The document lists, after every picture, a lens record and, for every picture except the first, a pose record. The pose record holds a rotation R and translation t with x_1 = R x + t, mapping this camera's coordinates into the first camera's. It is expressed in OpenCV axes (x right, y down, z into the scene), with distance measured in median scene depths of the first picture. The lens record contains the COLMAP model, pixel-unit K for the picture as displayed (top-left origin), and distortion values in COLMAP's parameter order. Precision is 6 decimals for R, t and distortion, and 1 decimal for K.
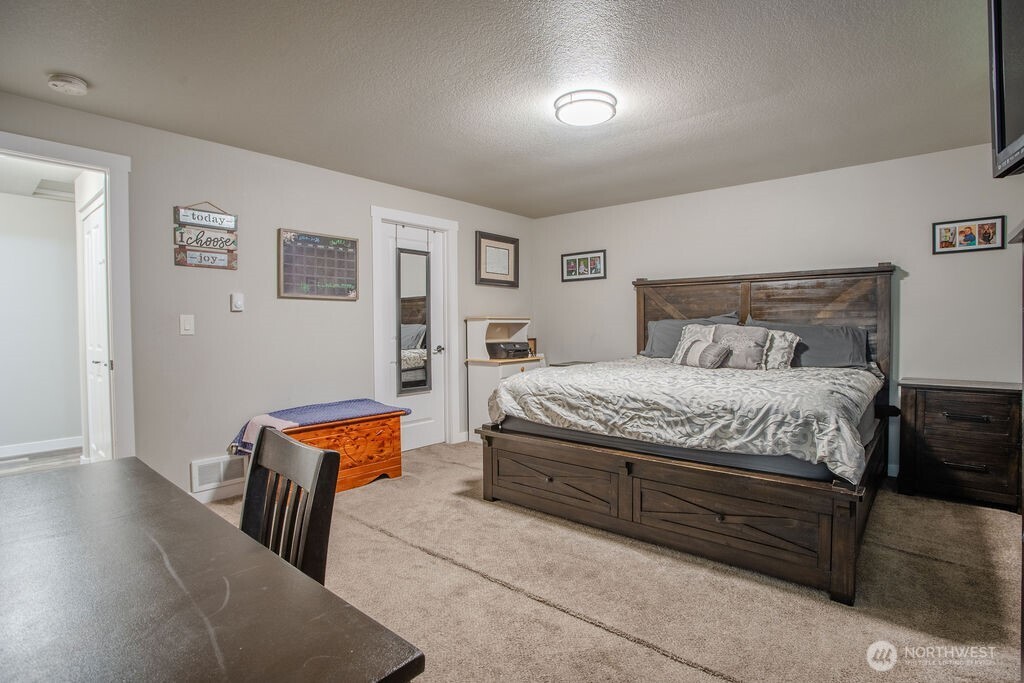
lens RADIAL K [[511.7, 0, 496.9], [0, 511.7, 339.4], [0, 0, 1]] dist [-0.002098, -0.000076]
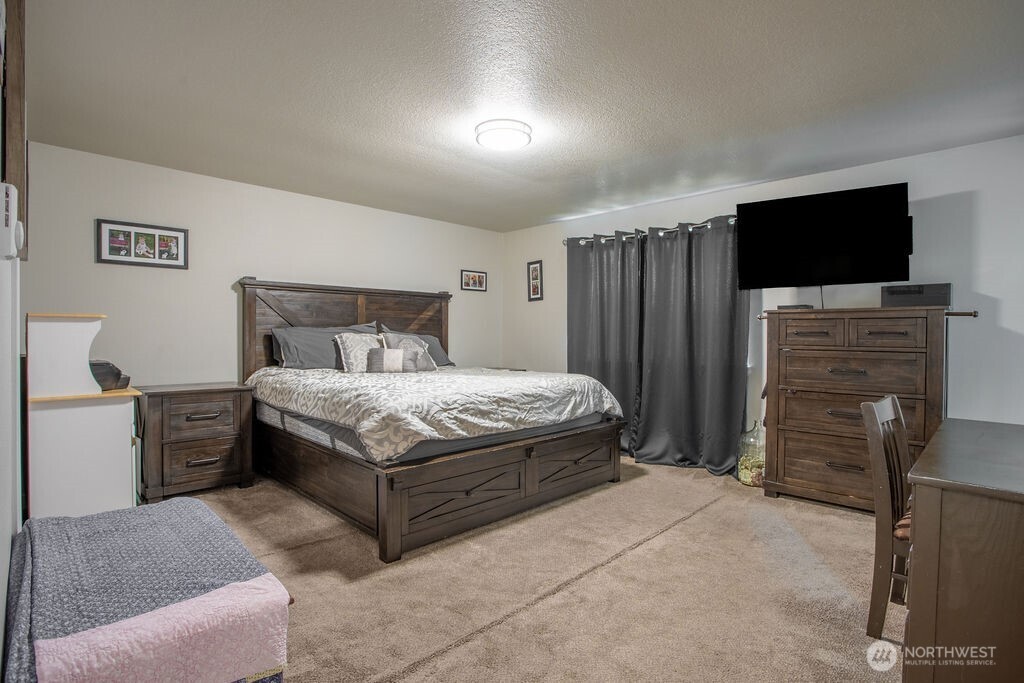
lens RADIAL K [[511.7, 0, 496.9], [0, 511.7, 339.4], [0, 0, 1]] dist [-0.002098, -0.000076]
pose [[0.102683, -0.009813, 0.994666, -0.843865], [0.020259, 0.999765, 0.007772, -0.023095], [-0.994508, 0.019353, 0.102858, 0.840433]]
